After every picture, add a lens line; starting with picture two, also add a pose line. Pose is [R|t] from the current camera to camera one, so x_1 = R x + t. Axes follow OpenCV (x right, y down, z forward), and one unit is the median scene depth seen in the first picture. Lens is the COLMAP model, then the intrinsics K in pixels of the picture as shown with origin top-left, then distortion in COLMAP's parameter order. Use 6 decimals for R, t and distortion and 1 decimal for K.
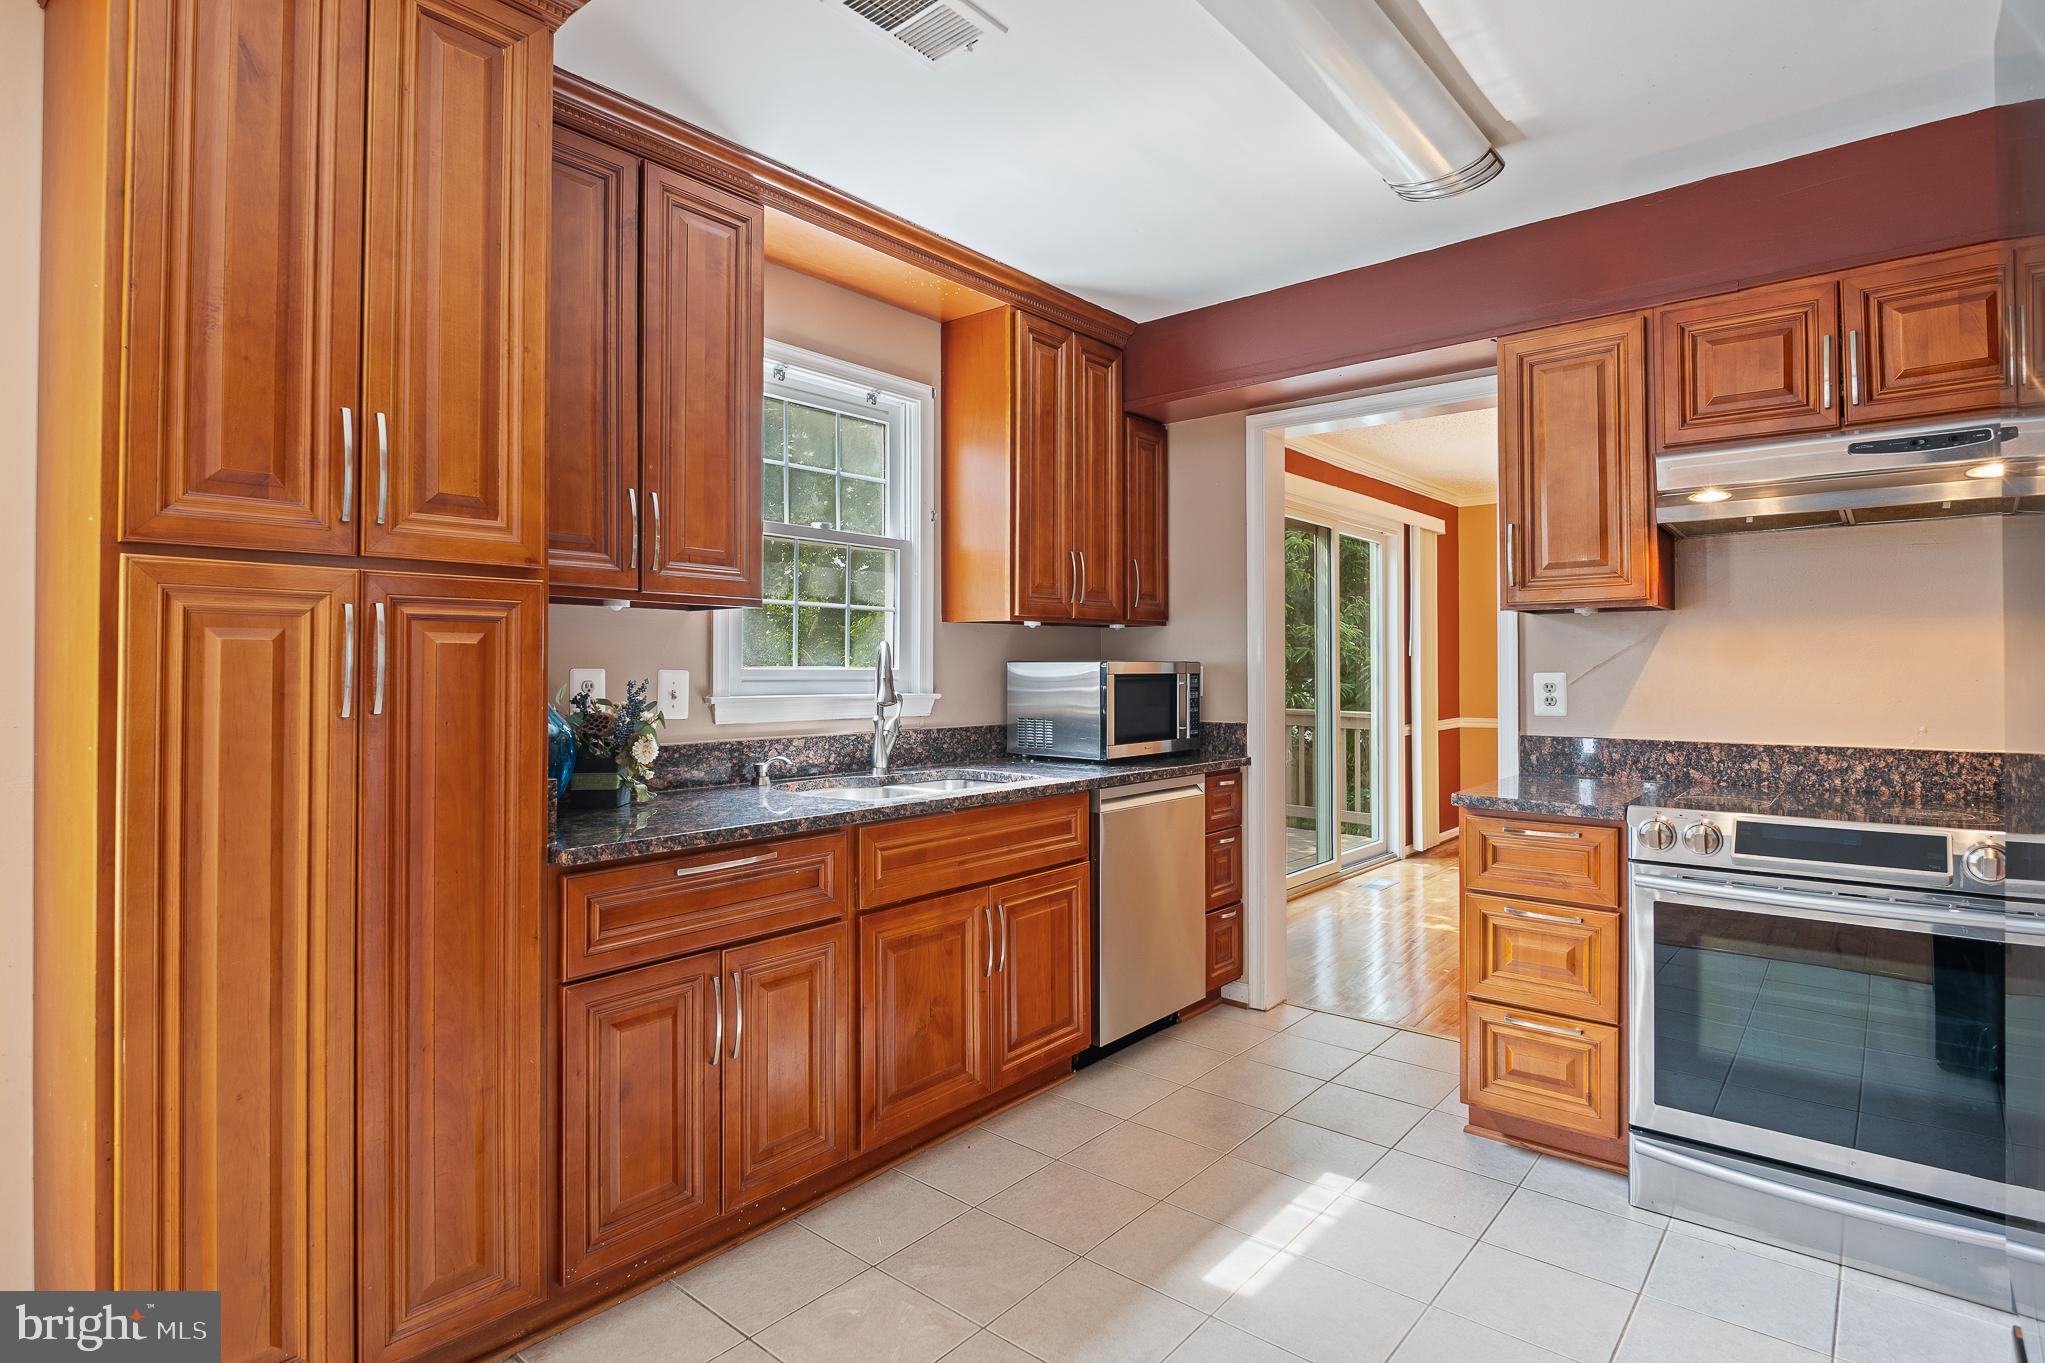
lens RADIAL K [[1058.7, 0, 1002.2], [0, 1058.7, 663.3], [0, 0, 1]] dist [-0.007608, -0.003615]
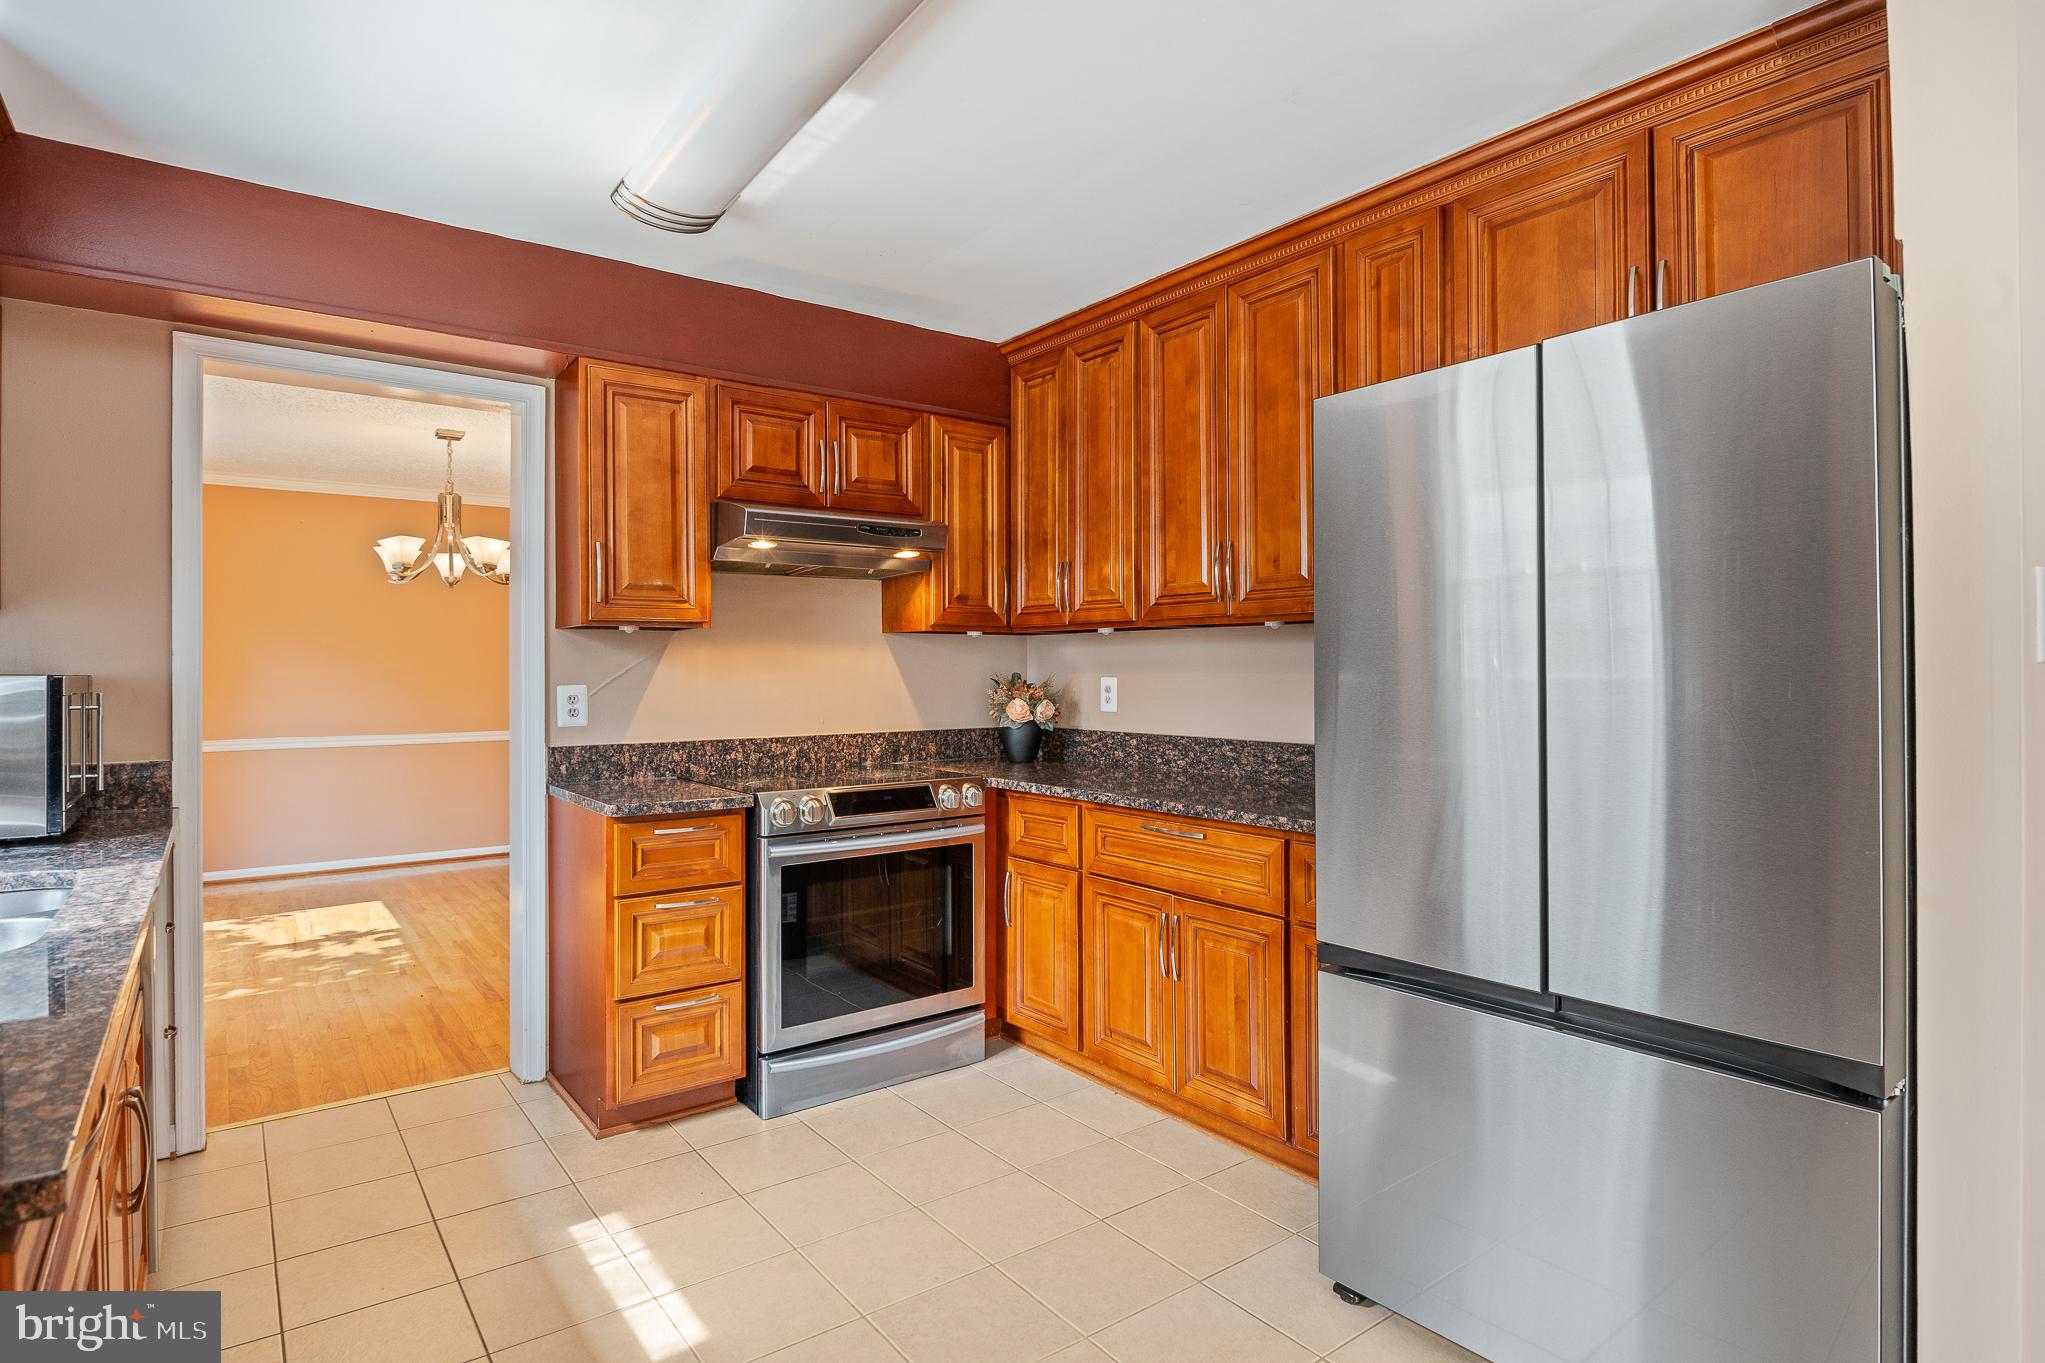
lens RADIAL K [[1111.9, 0, 1012.6], [0, 1111.9, 680.9], [0, 0, 1]] dist [0.006799, -0.004630]
pose [[0.205130, -0.008649, 0.978697, -0.549377], [0.001314, 0.999962, 0.008562, -0.004823], [-0.978734, -0.000470, 0.205133, 0.411231]]
